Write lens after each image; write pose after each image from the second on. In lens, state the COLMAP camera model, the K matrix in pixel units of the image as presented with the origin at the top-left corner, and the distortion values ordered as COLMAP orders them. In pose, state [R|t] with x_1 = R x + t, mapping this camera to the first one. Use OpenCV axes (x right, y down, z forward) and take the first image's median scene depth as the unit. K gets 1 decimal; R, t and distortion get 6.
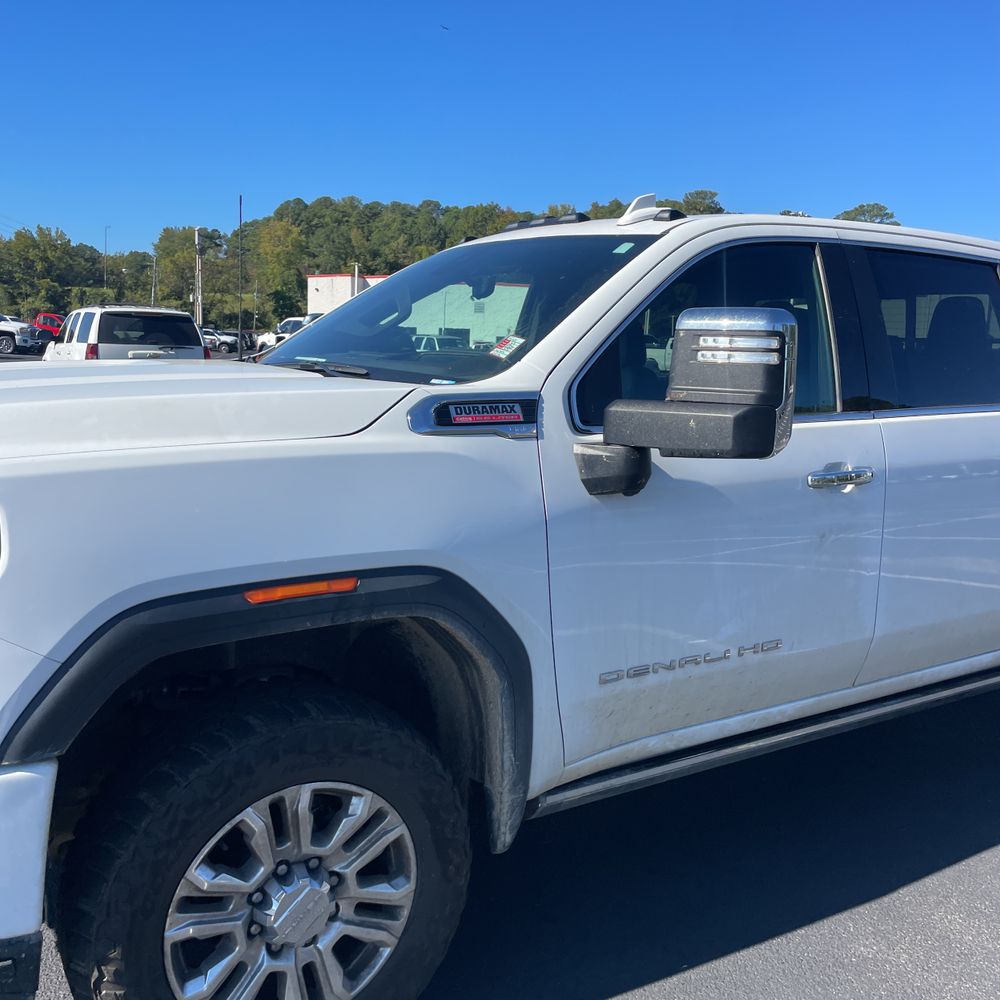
lens RADIAL K [[1013.0, 0, 500.0], [0, 1013.0, 500.0], [0, 0, 1]] dist [0.095167, -0.129230]
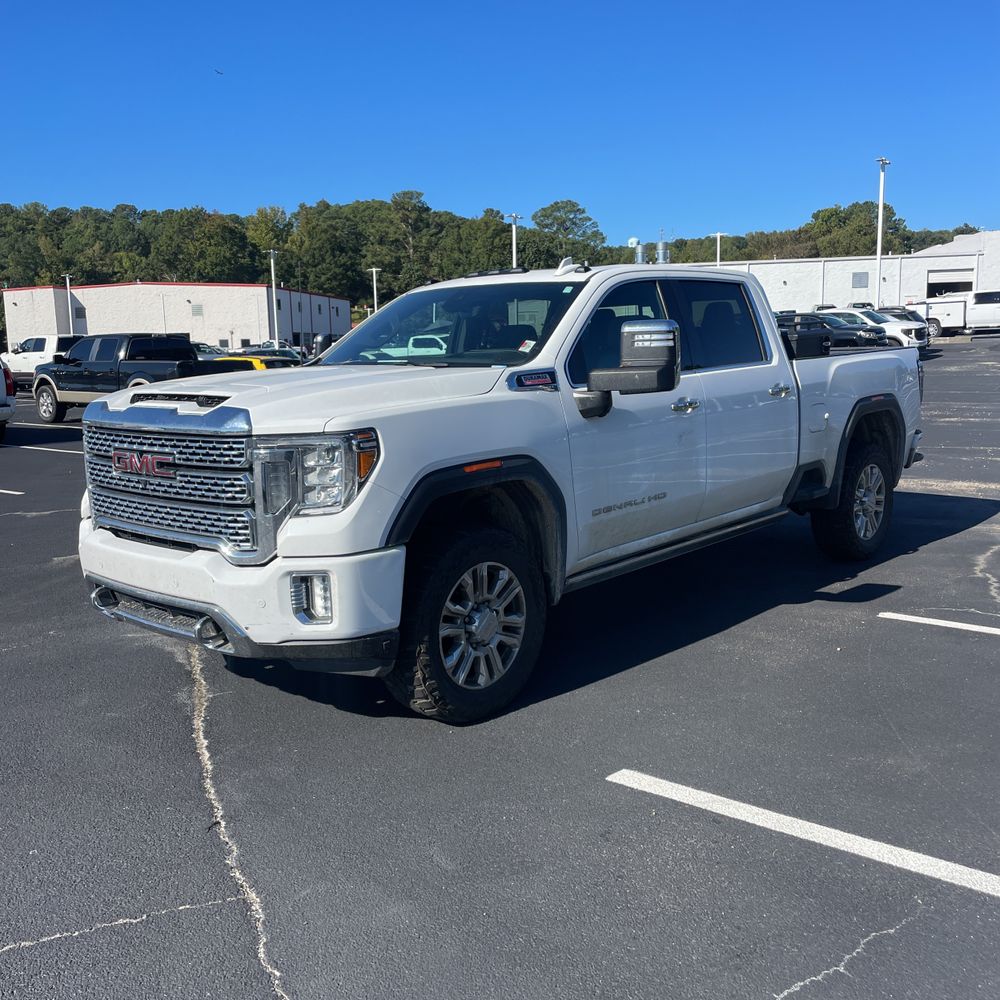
lens RADIAL K [[1007.5, 0, 489.0], [0, 1007.5, 485.1], [0, 0, 1]] dist [0.110207, -0.163473]
pose [[0.965435, -0.094471, 0.242921, -0.621148], [0.097592, 0.995226, -0.000819, 0.116948], [-0.241684, 0.024498, 0.970046, -0.922704]]
